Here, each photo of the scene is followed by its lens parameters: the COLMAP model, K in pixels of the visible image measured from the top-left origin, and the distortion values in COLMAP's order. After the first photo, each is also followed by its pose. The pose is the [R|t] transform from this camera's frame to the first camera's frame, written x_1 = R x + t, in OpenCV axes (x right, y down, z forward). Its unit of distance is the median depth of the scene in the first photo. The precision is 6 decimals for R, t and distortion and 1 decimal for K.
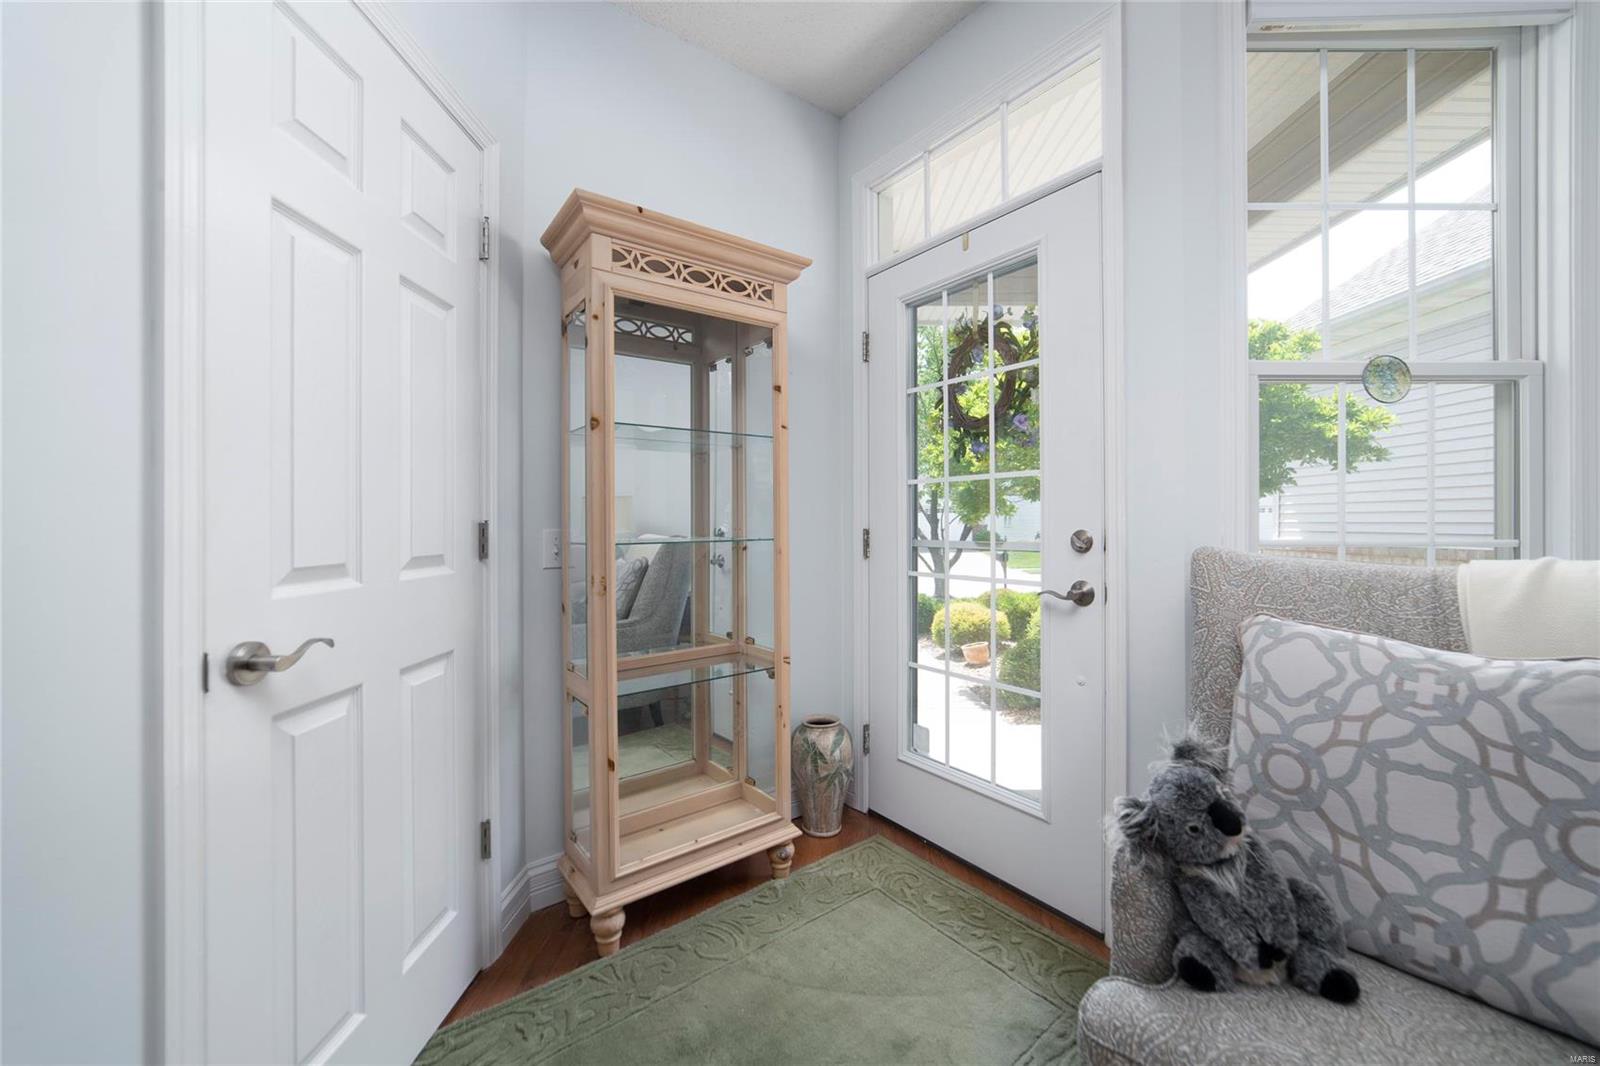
lens RADIAL K [[616.7, 0, 803.1], [0, 616.7, 529.0], [0, 0, 1]] dist [-0.022212, 0.006048]
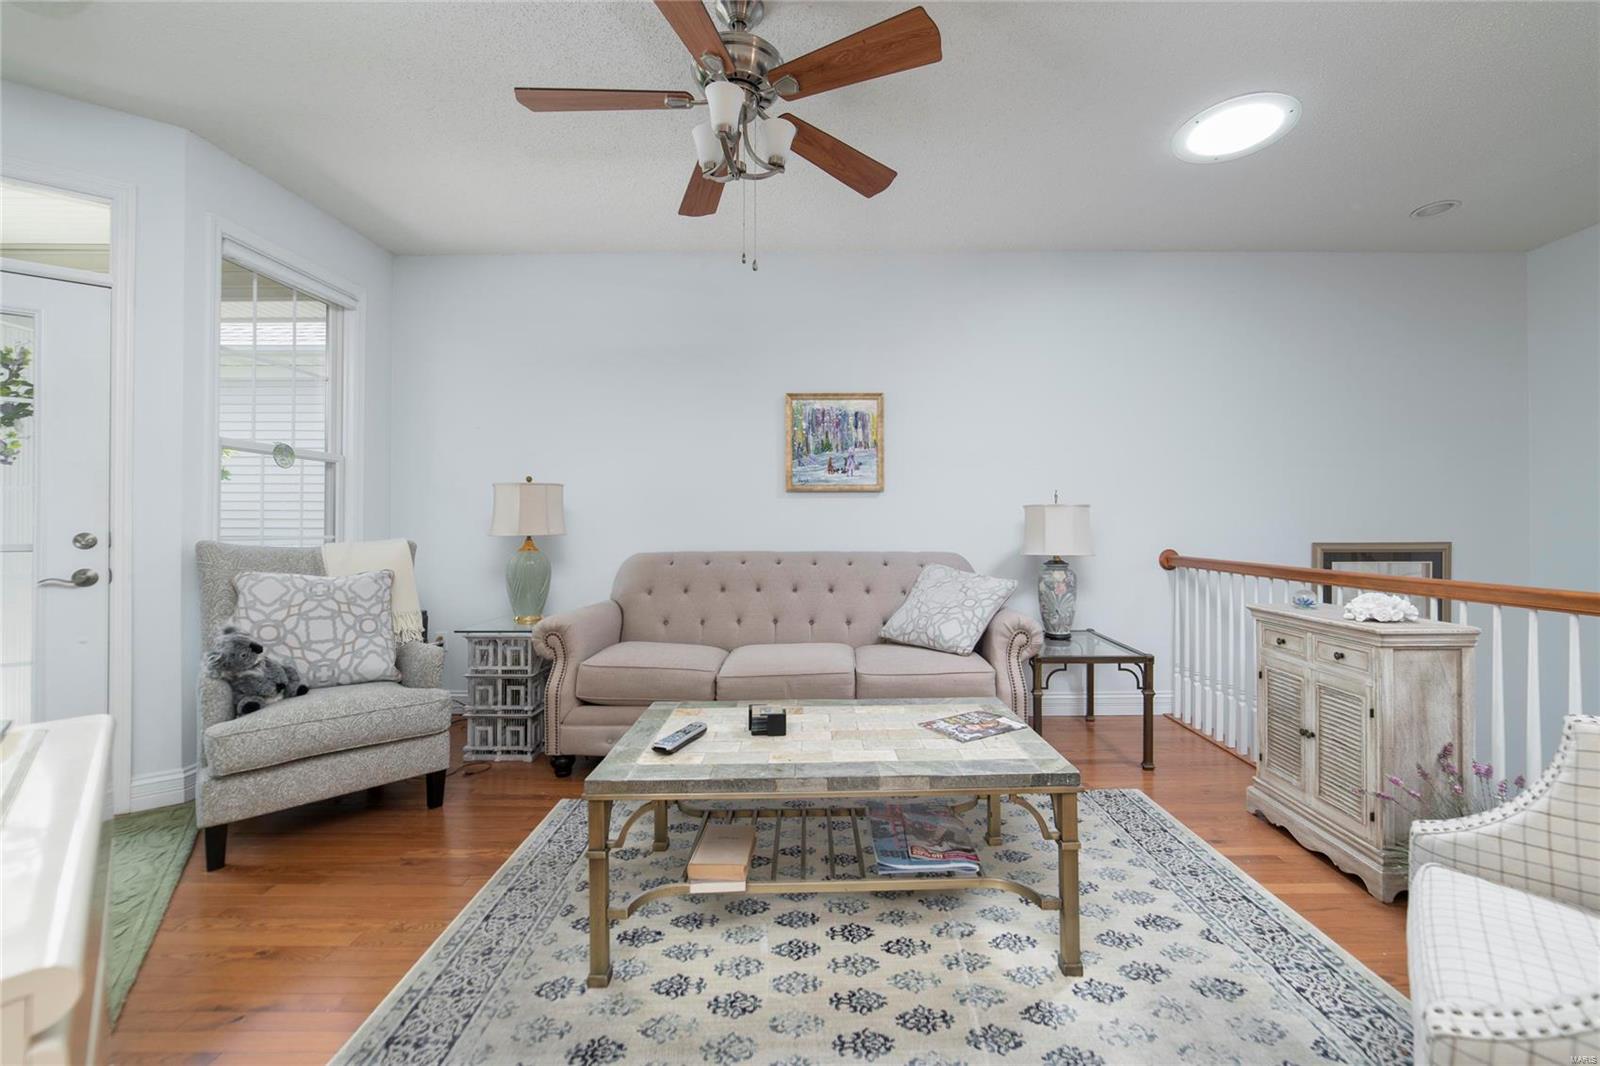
lens RADIAL K [[645.3, 0, 841.2], [0, 645.3, 515.0], [0, 0, 1]] dist [-0.001557, -0.000061]
pose [[-0.017276, 0.023596, 0.999572, -1.830681], [0.006678, 0.999702, -0.023483, 0.012536], [-0.999828, 0.006270, -0.017428, -1.233879]]
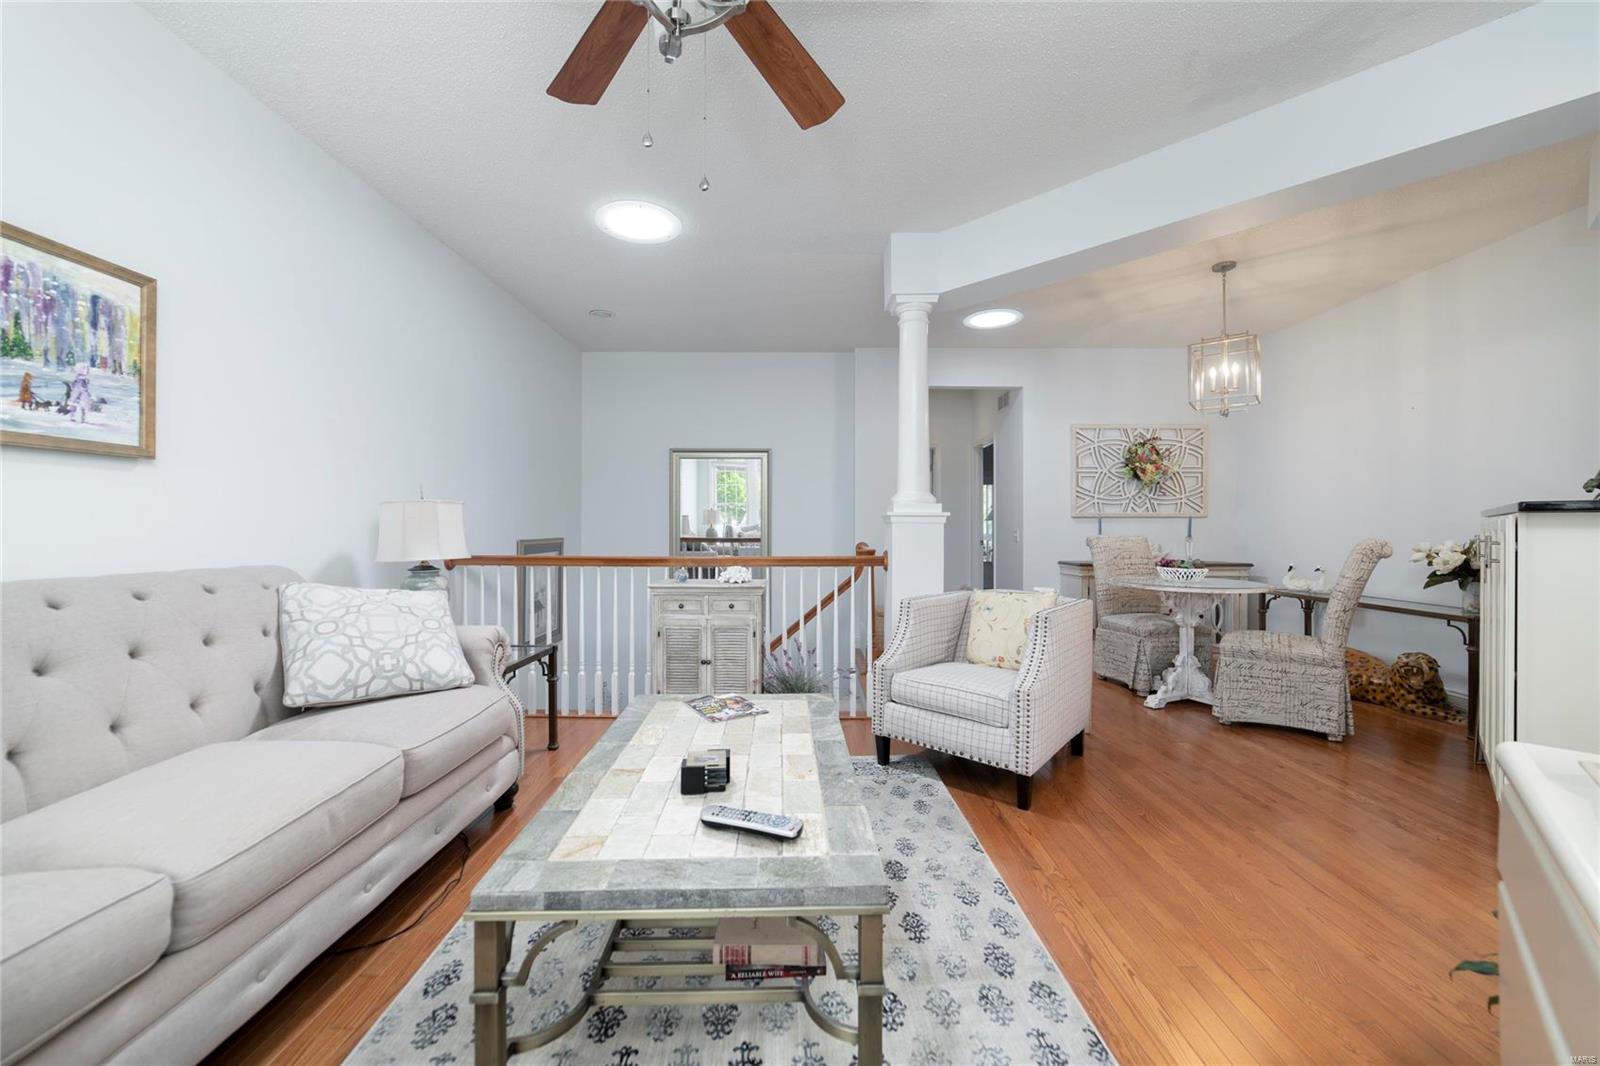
lens RADIAL K [[616.7, 0, 803.1], [0, 616.7, 529.0], [0, 0, 1]] dist [-0.022212, 0.006048]
pose [[-0.999999, 0.000488, -0.001105, 0.015863], [0.000477, 0.999956, 0.009418, -0.012772], [0.001110, 0.009417, -0.999955, 0.532311]]
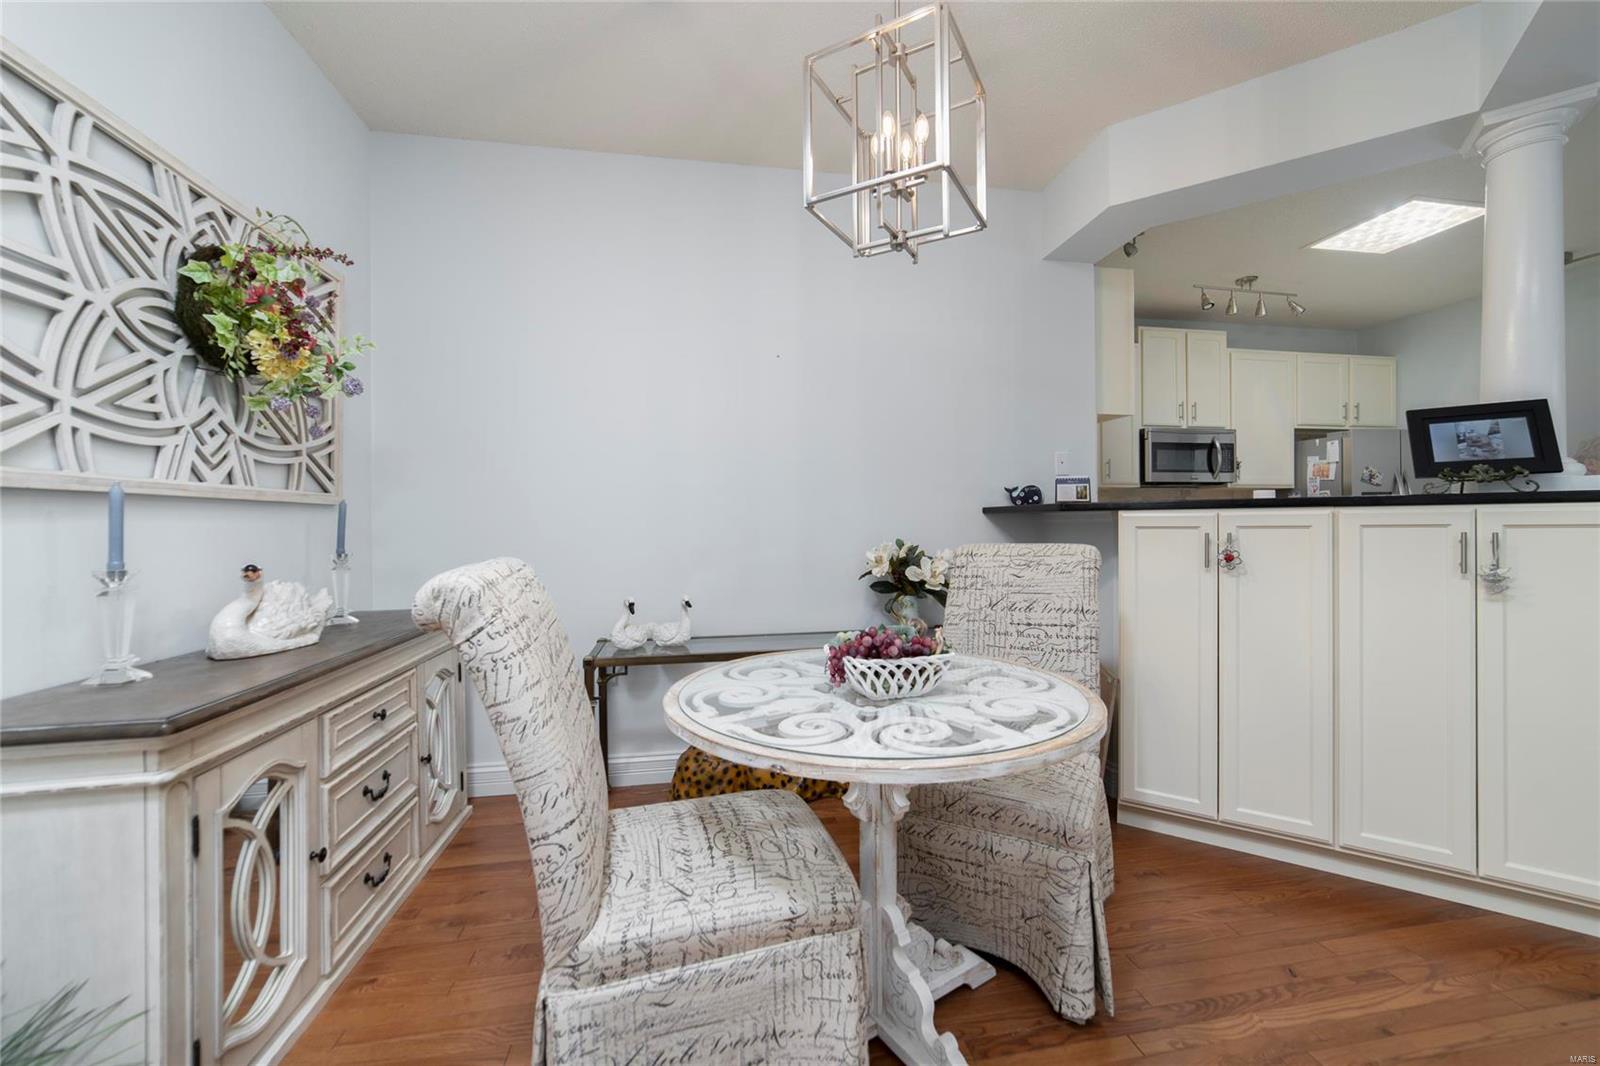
lens RADIAL K [[629.9, 0, 804.7], [0, 629.9, 524.0], [0, 0, 1]] dist [-0.024859, 0.009715]
pose [[0.186244, 0.000957, -0.982503, -1.210294], [0.003574, 0.999992, 0.001651, 0.002391], [0.982497, -0.003819, 0.186240, -4.127794]]
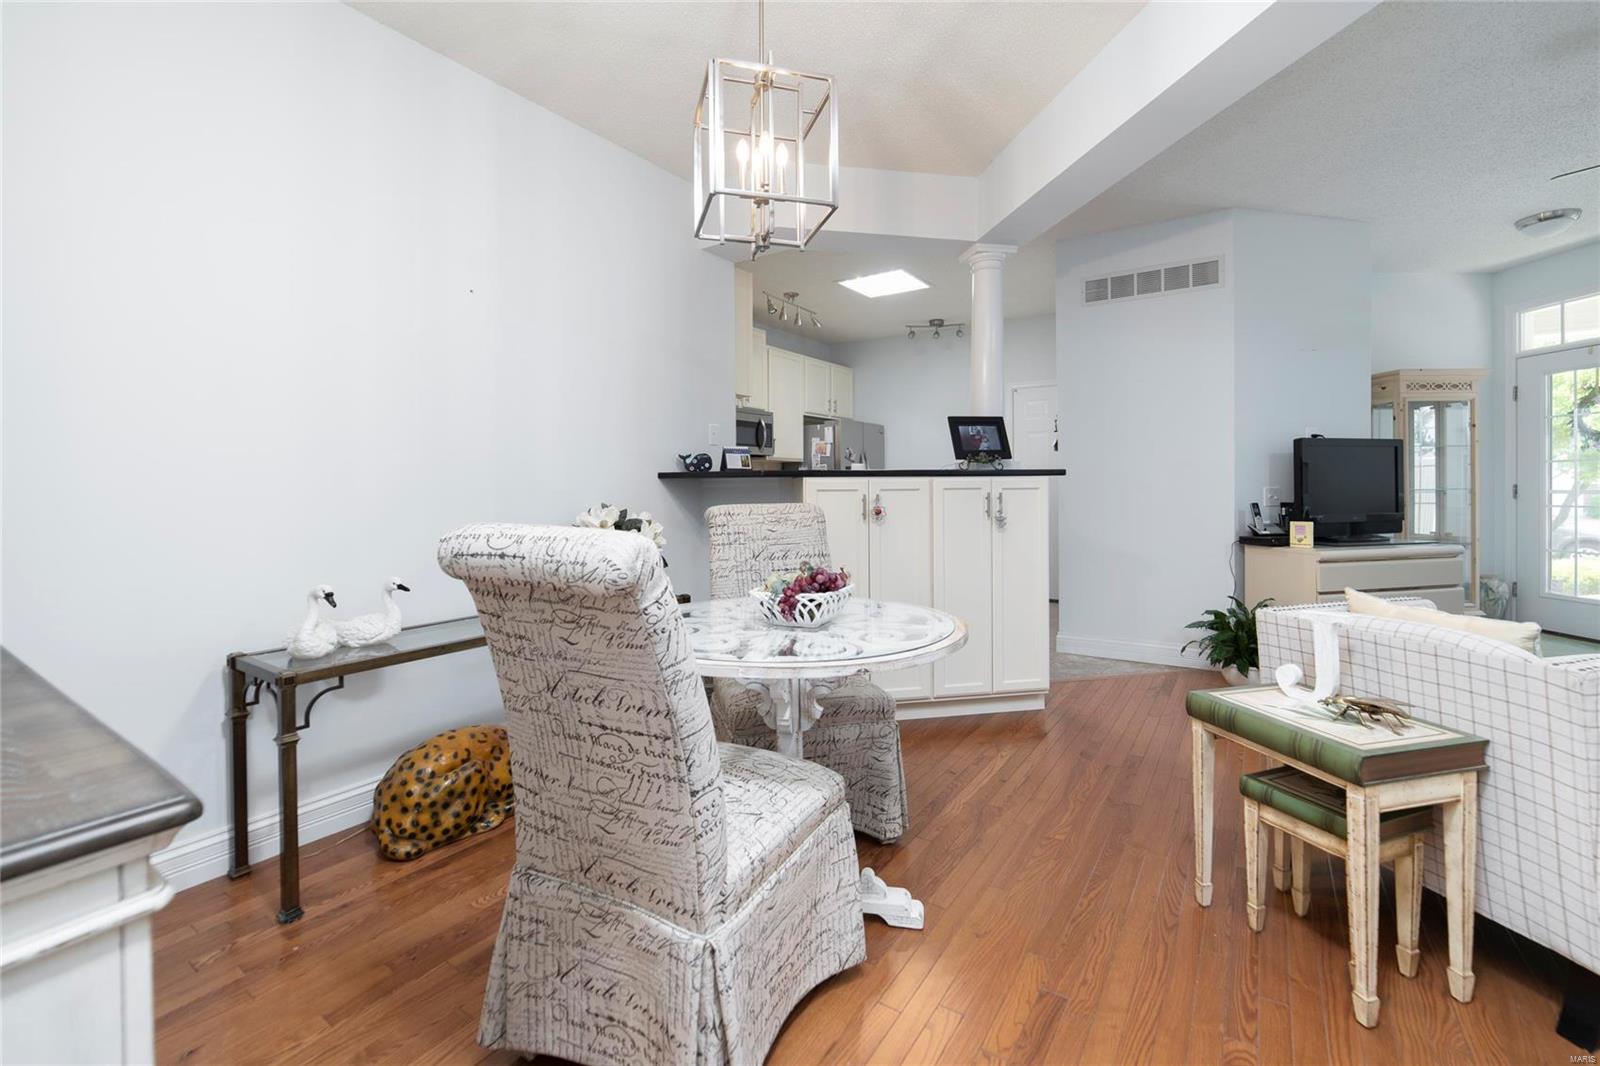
lens RADIAL K [[686.7, 0, 796.7], [0, 686.7, 492.6], [0, 0, 1]] dist [-0.026371, 0.010025]
pose [[0.831291, -0.000693, -0.555837, -1.541109], [0.004258, 0.999978, 0.005121, 0.016974], [0.555821, -0.006624, 0.831275, -5.281195]]
